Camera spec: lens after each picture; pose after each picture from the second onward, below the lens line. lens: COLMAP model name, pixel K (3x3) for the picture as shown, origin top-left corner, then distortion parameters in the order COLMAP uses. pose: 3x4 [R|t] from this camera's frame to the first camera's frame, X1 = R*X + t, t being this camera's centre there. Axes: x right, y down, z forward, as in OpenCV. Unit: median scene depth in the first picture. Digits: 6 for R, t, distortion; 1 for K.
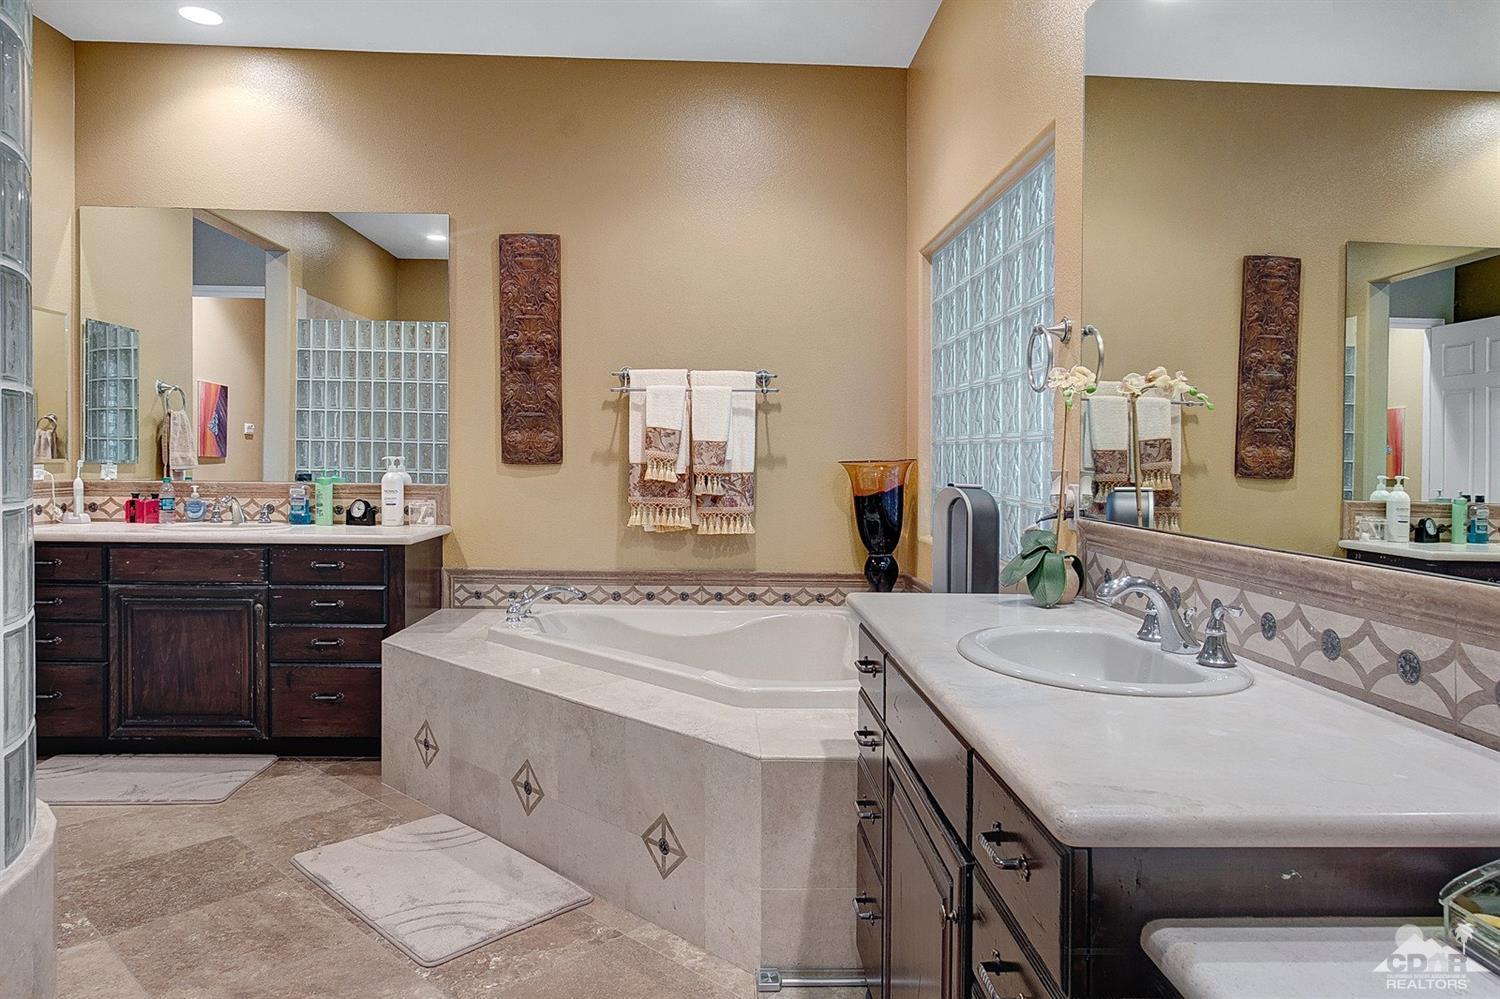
lens RADIAL K [[947.5, 0, 751.2], [0, 947.5, 504.7], [0, 0, 1]] dist [-0.001030, 0.008292]
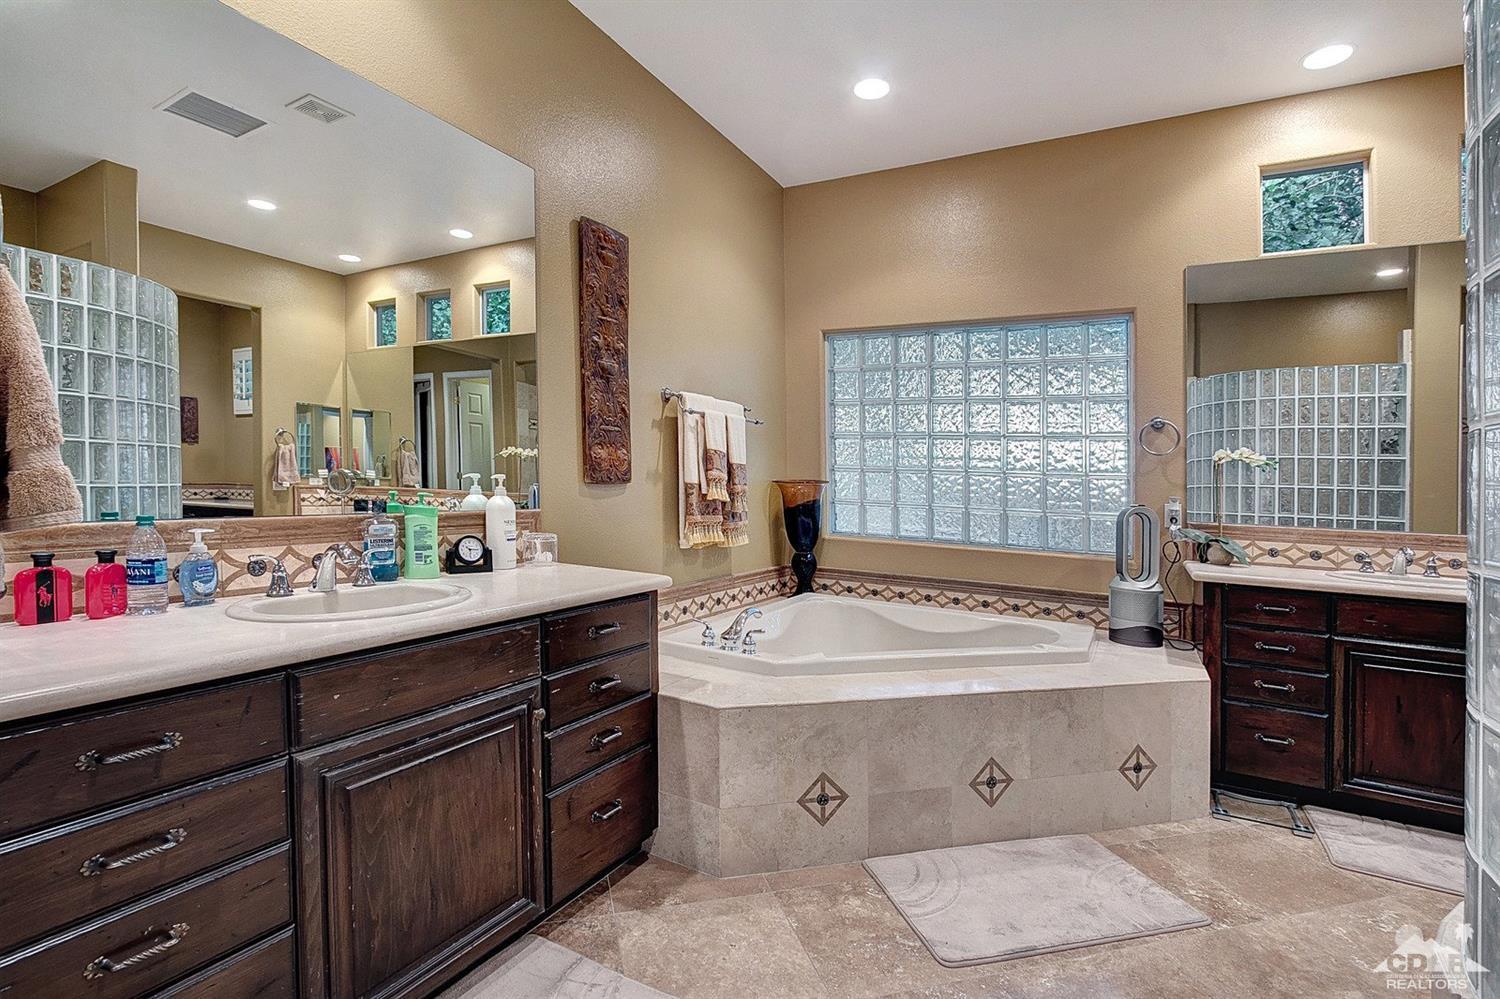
lens RADIAL K [[699.3, 0, 751.4], [0, 699.3, 493.7], [0, 0, 1]] dist [0.002333, 0.001073]
pose [[0.517533, -0.013191, 0.855562, -0.846503], [0.014125, 0.999877, 0.006871, -0.041929], [-0.855547, 0.008529, 0.517655, 0.628470]]
